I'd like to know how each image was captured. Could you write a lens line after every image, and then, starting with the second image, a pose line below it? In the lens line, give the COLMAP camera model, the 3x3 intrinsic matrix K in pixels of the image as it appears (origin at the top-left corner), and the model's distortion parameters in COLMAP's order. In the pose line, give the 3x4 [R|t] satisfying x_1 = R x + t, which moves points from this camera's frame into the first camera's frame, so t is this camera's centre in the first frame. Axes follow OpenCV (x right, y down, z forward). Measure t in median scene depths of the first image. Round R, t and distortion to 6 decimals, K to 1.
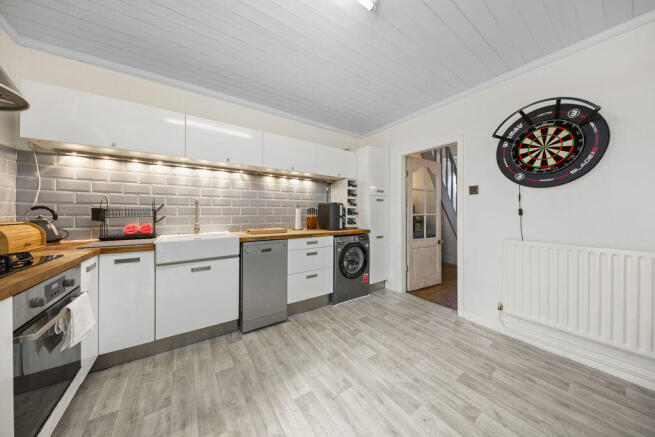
lens RADIAL K [[212.6, 0, 331.0], [0, 212.6, 212.7], [0, 0, 1]] dist [-0.001151, -0.000143]
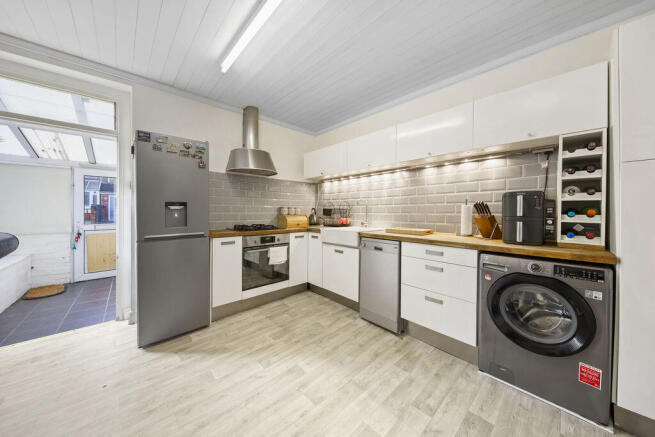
lens RADIAL K [[221.5, 0, 325.4], [0, 221.5, 212.4], [0, 0, 1]] dist [0.001696, 0.000056]
pose [[0.122972, 0.001842, -0.992408, 0.685226], [-0.003233, 0.999994, 0.001456, 0.007372], [0.992405, 0.003030, 0.122977, 0.624038]]
